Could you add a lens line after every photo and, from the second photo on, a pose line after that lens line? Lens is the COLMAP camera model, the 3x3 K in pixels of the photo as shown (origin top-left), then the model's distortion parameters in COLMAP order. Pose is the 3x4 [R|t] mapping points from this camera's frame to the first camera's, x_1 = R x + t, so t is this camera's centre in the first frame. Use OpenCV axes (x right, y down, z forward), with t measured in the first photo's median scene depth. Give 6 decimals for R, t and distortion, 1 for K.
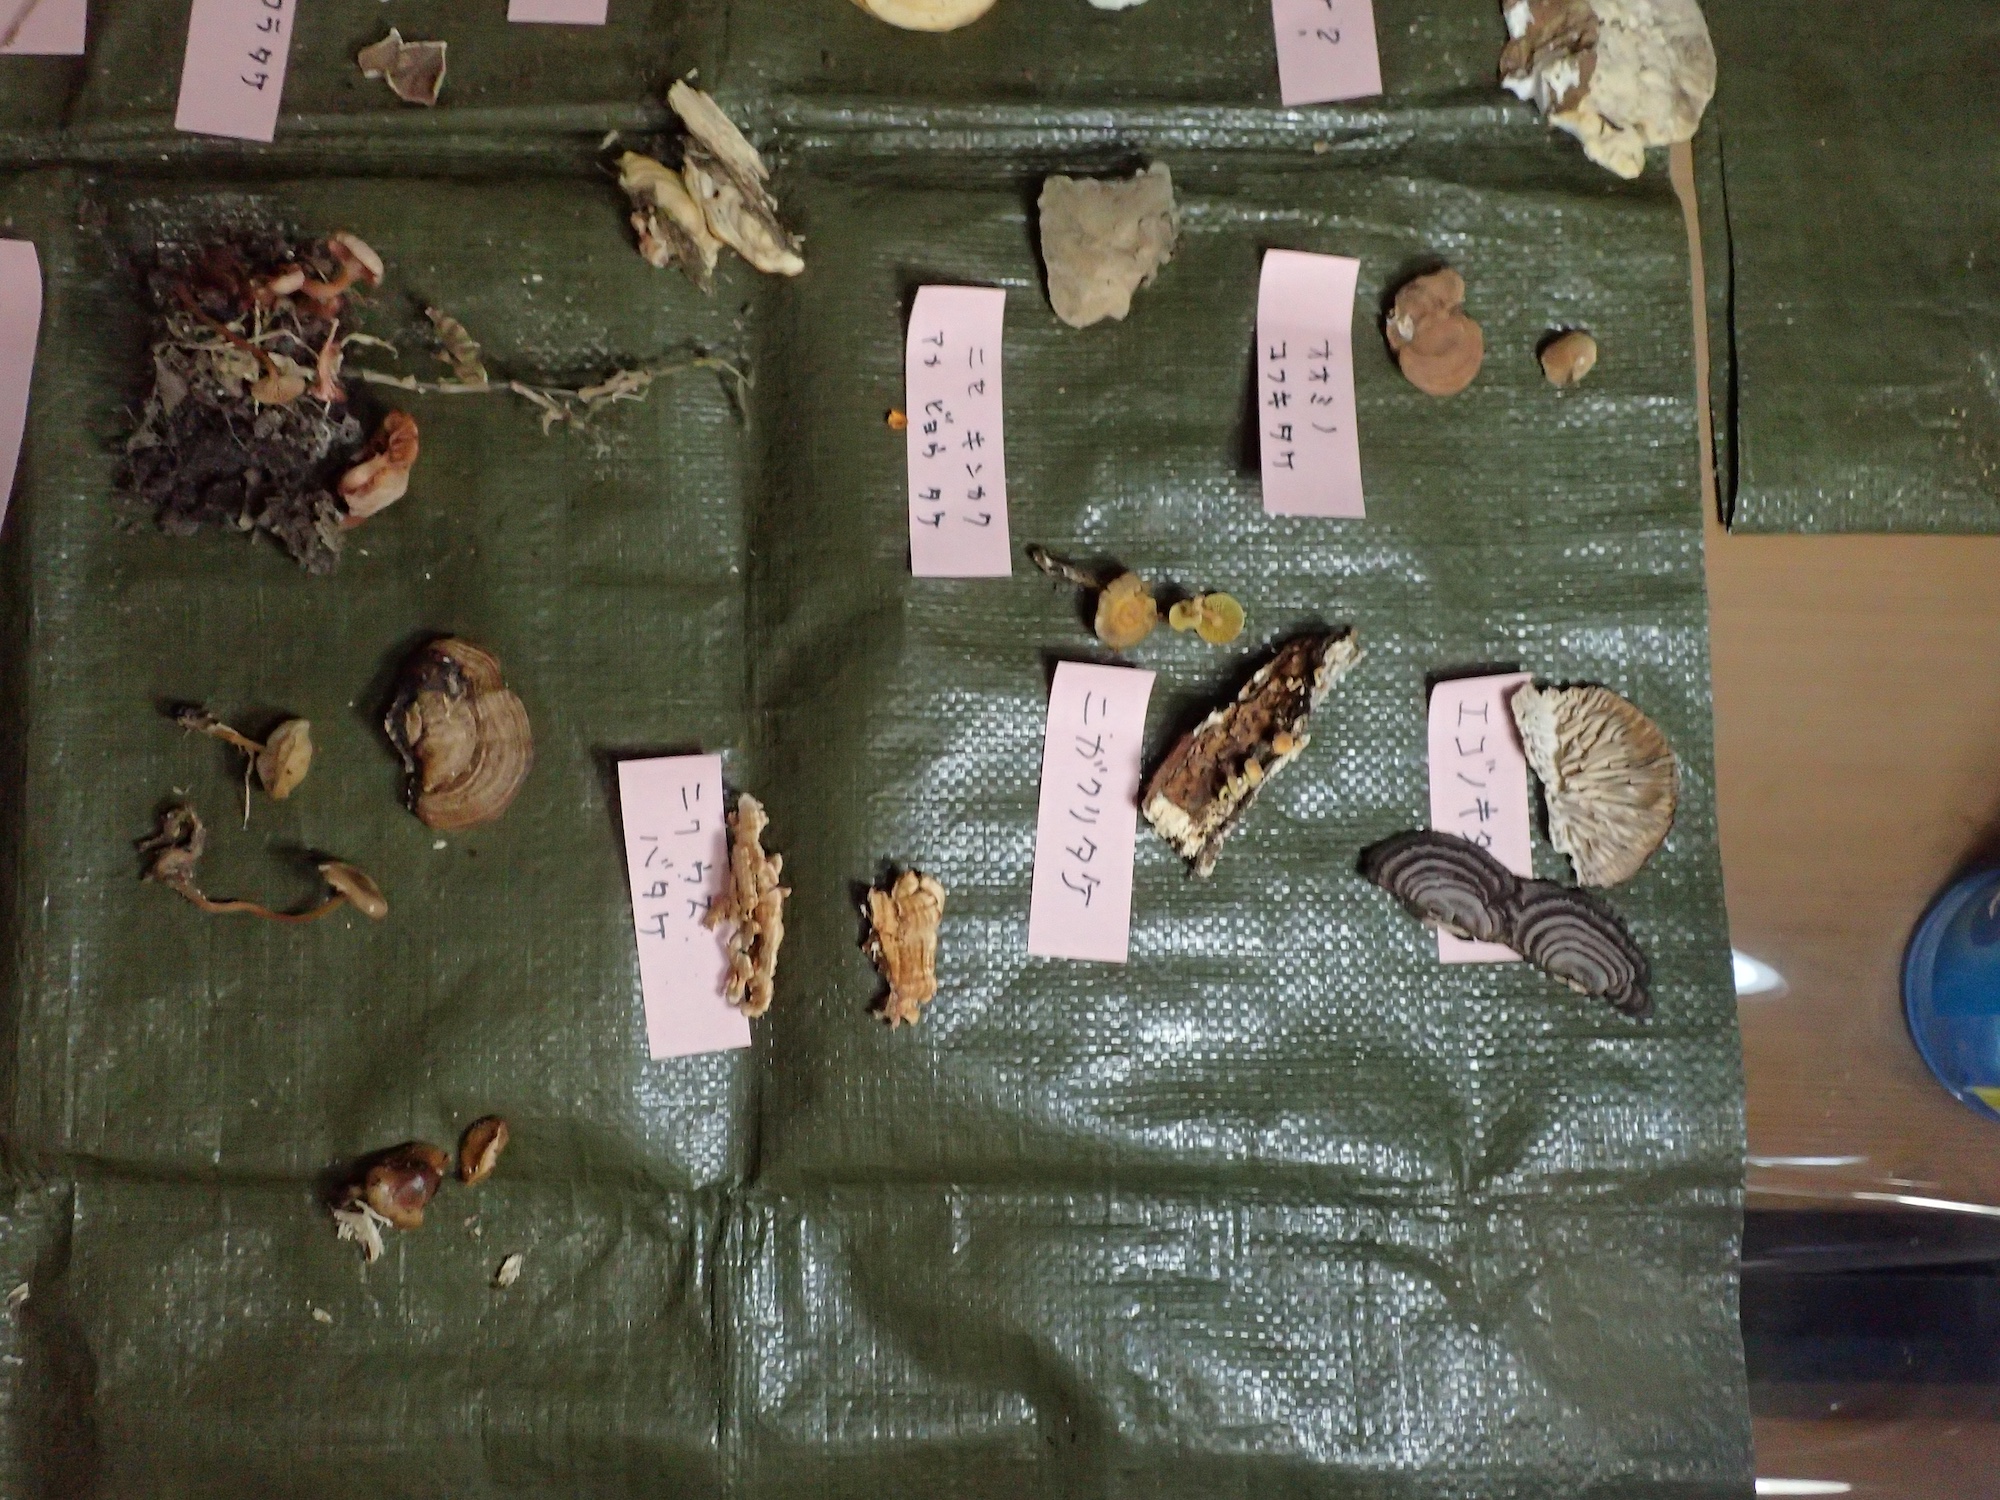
lens RADIAL K [[1740.9, 0, 1000.0], [0, 1740.9, 750.0], [0, 0, 1]] dist [-0.002053, -0.011913]
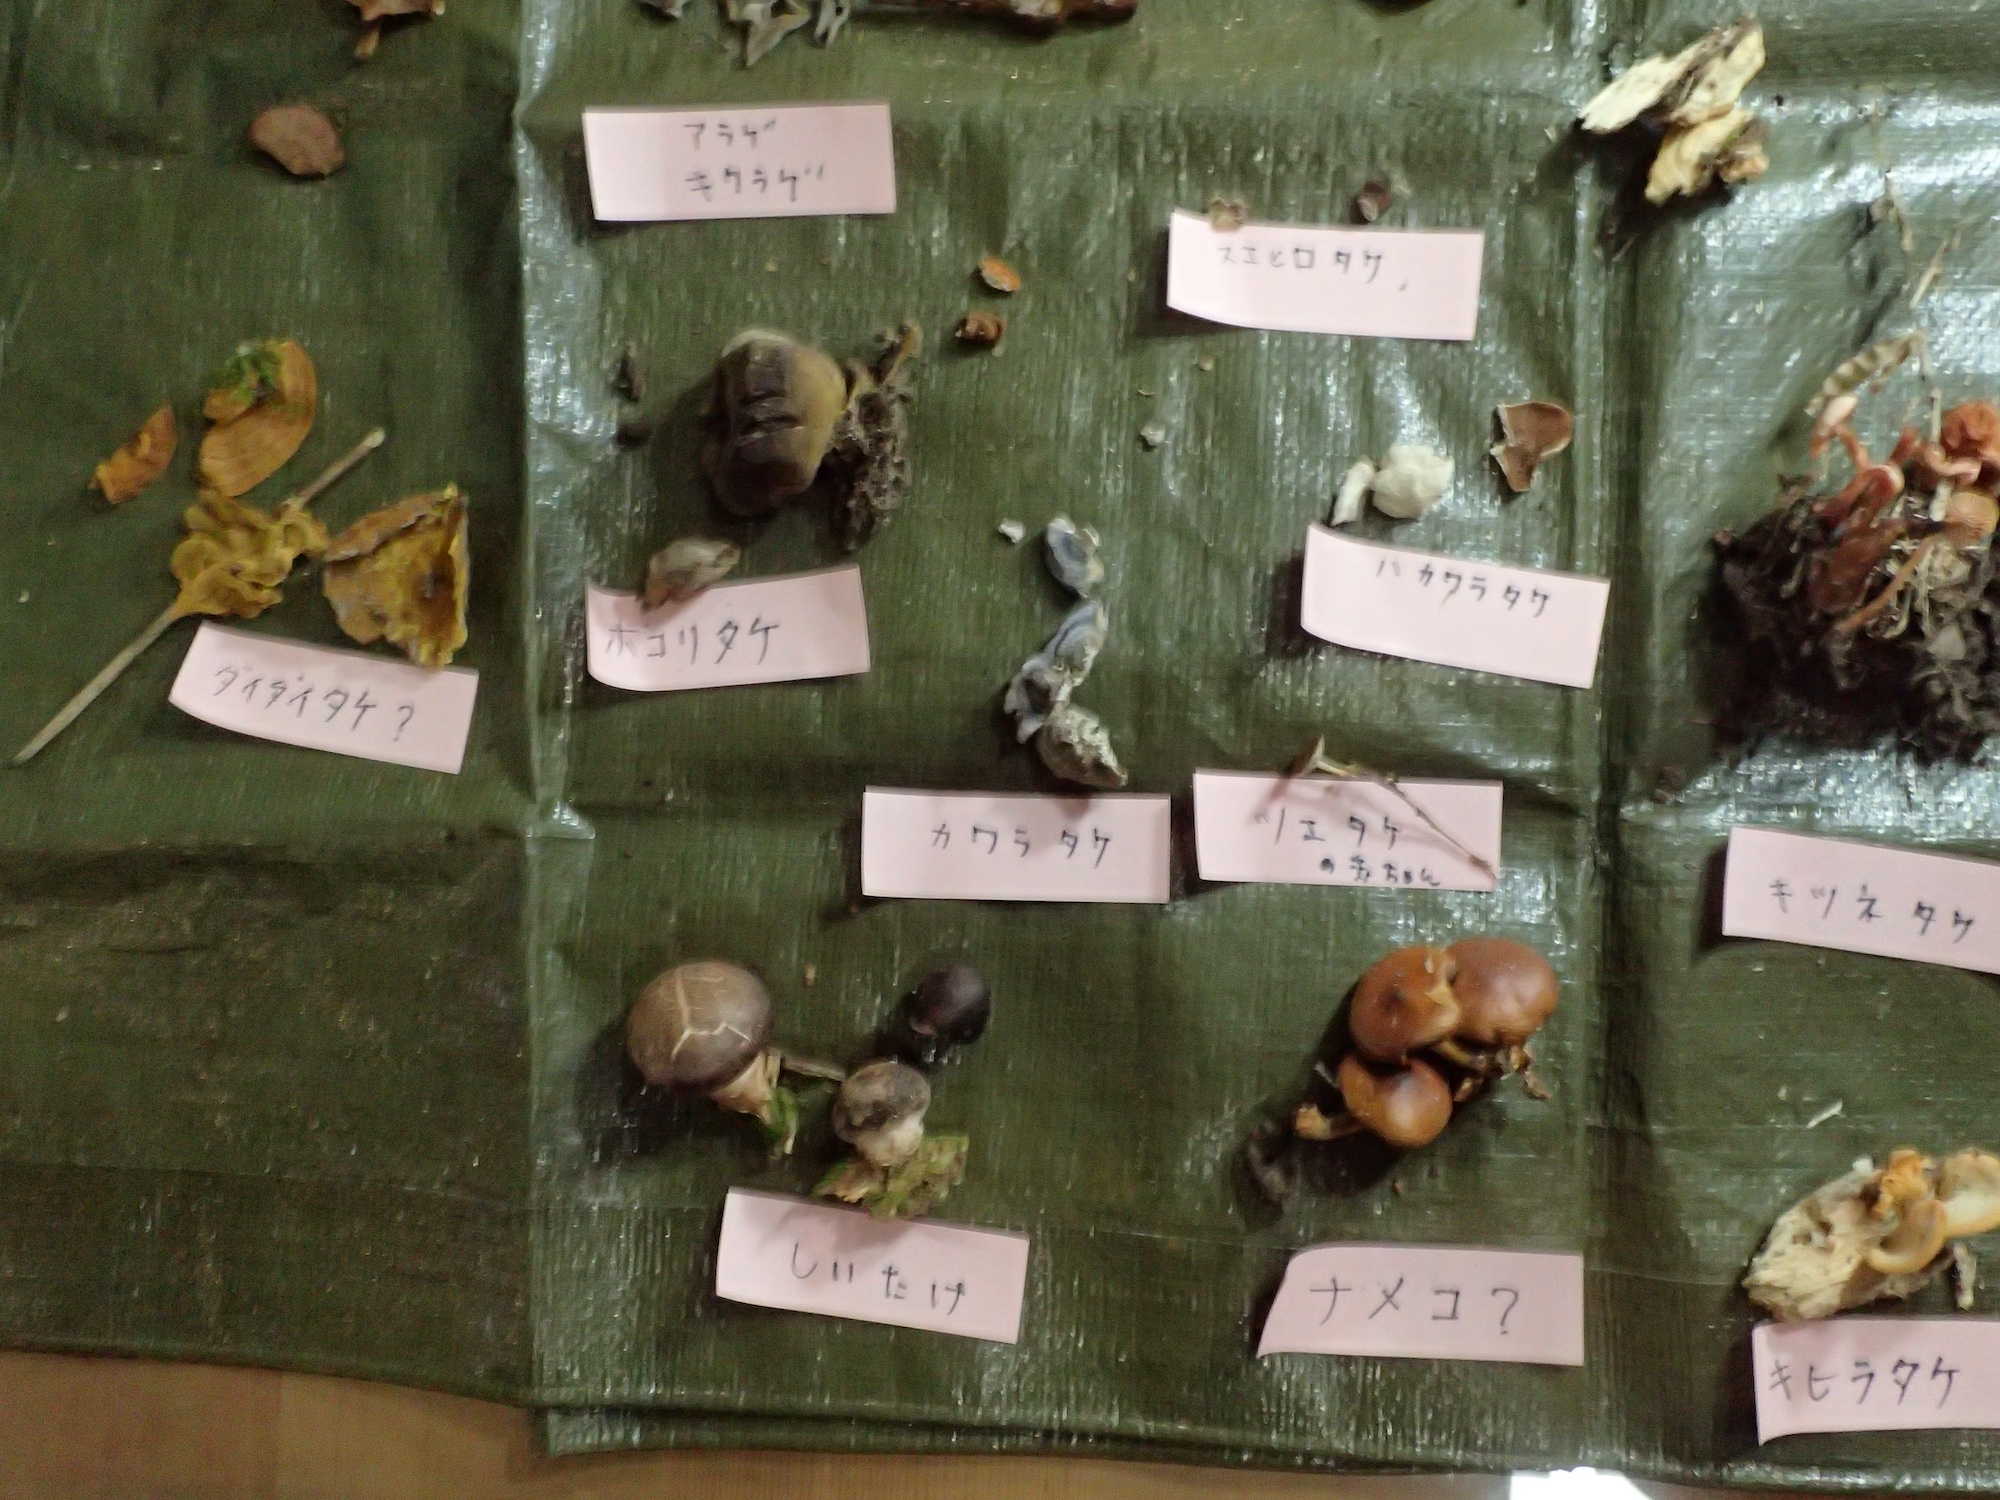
lens RADIAL K [[1740.9, 0, 1000.0], [0, 1740.9, 750.0], [0, 0, 1]] dist [-0.002053, -0.011913]
pose [[0.028495, -0.999491, -0.014336, -0.502386], [0.997896, 0.029279, -0.057840, -0.618583], [0.058230, -0.012657, 0.998223, 0.041872]]
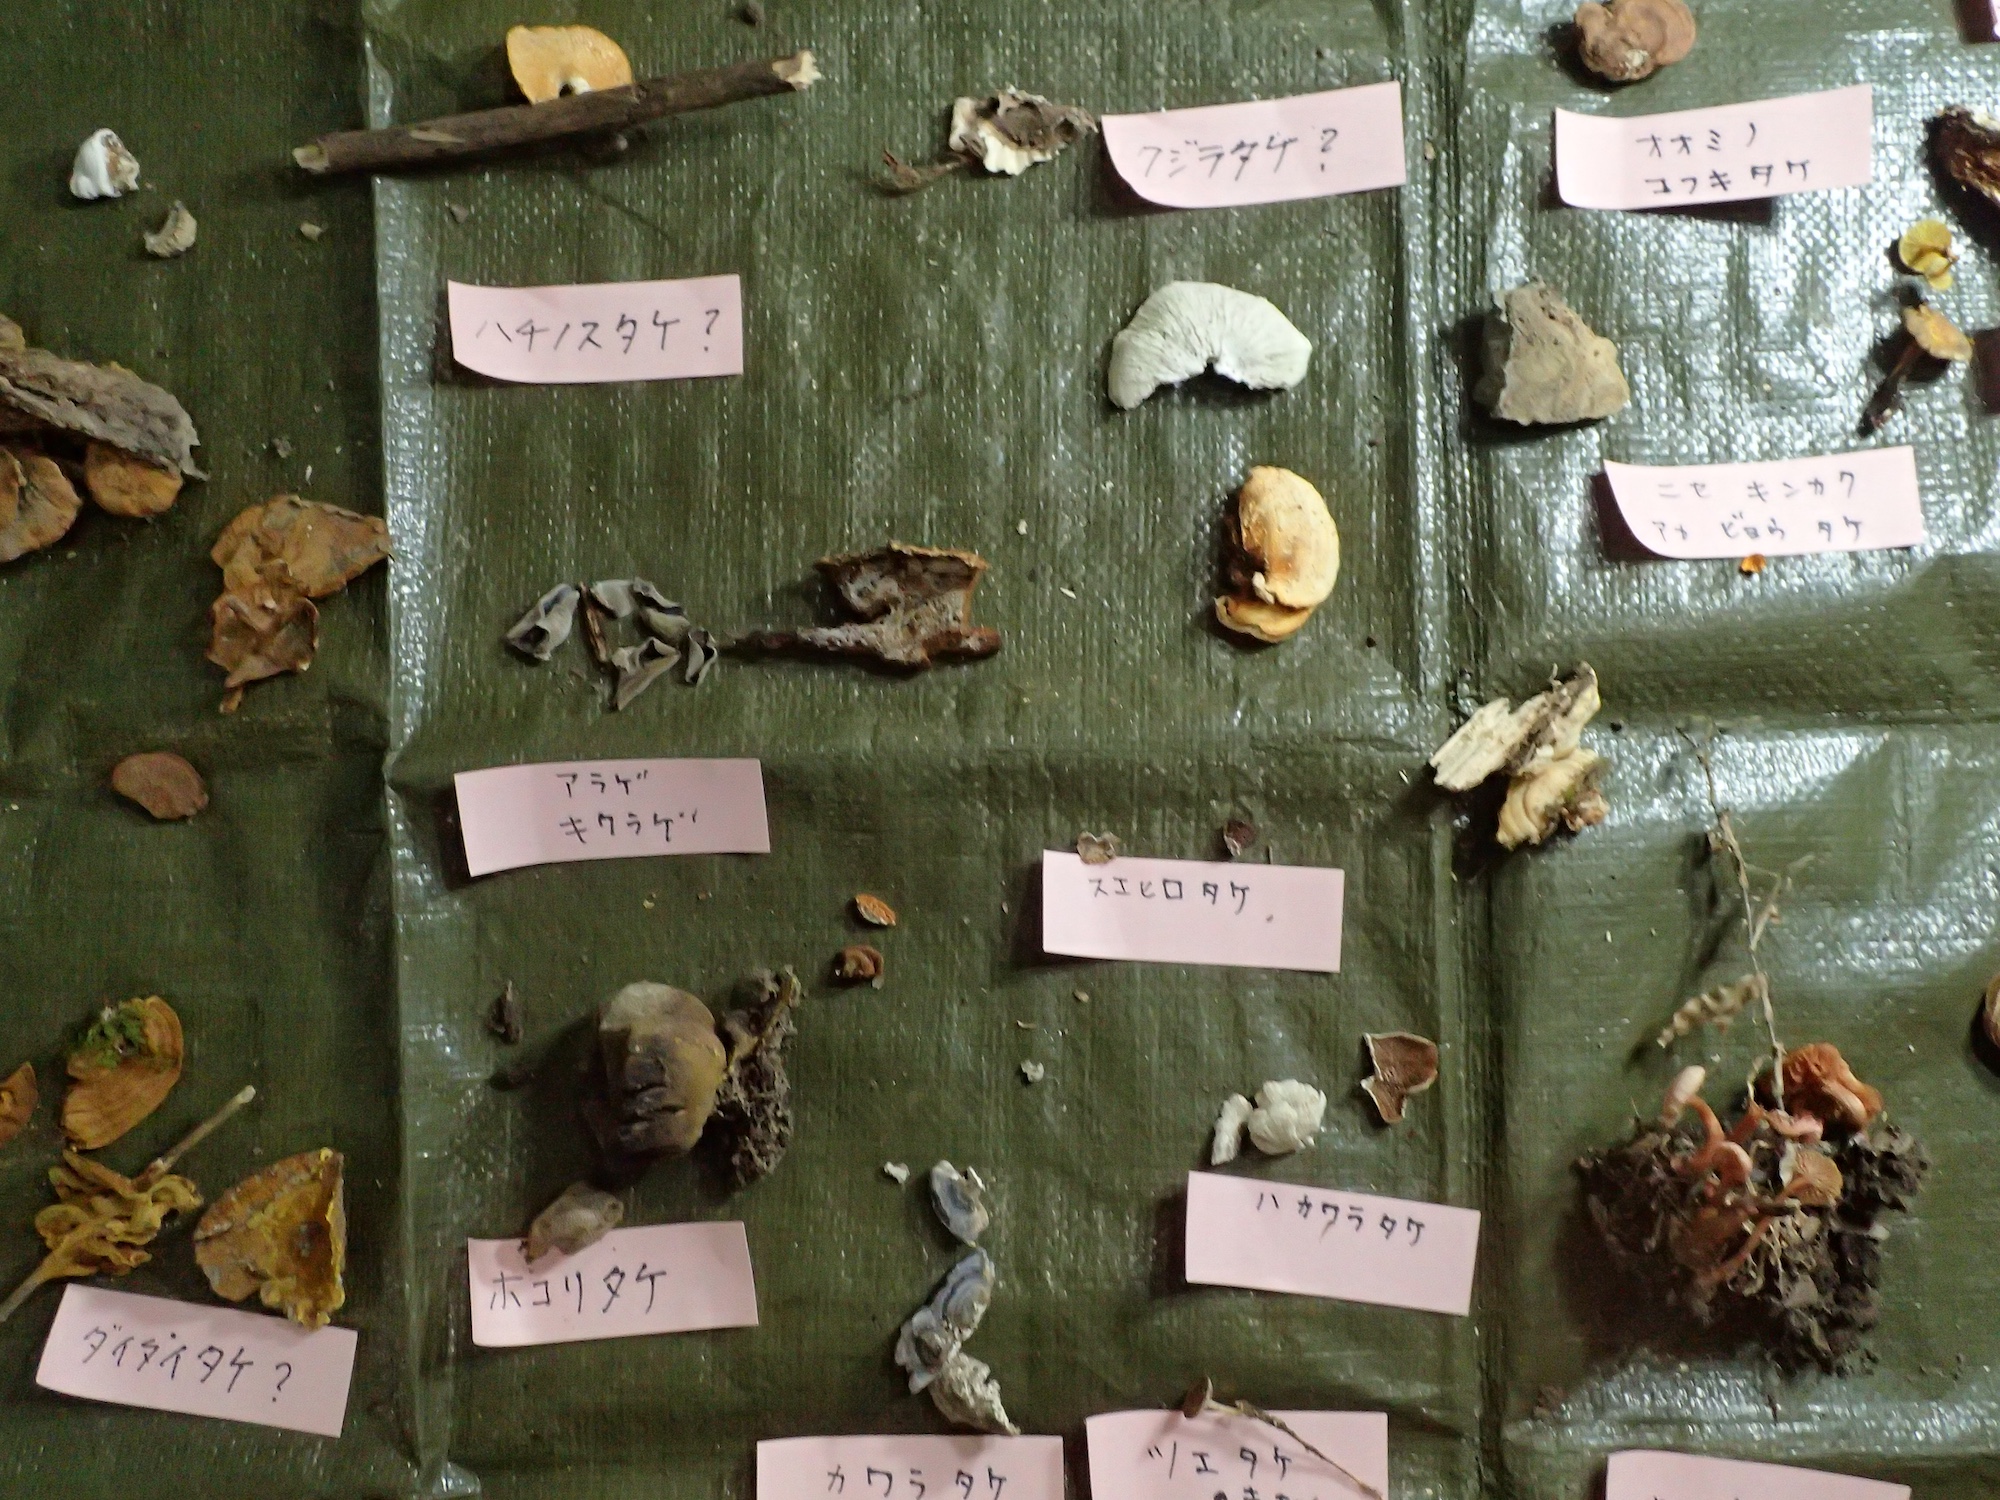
lens RADIAL K [[1740.9, 0, 1000.0], [0, 1740.9, 750.0], [0, 0, 1]] dist [-0.002053, -0.011913]
pose [[-0.007621, -0.999291, 0.036875, -0.195650], [0.999952, -0.007390, 0.006393, -0.618090], [-0.006116, 0.036922, 0.999299, 0.027557]]
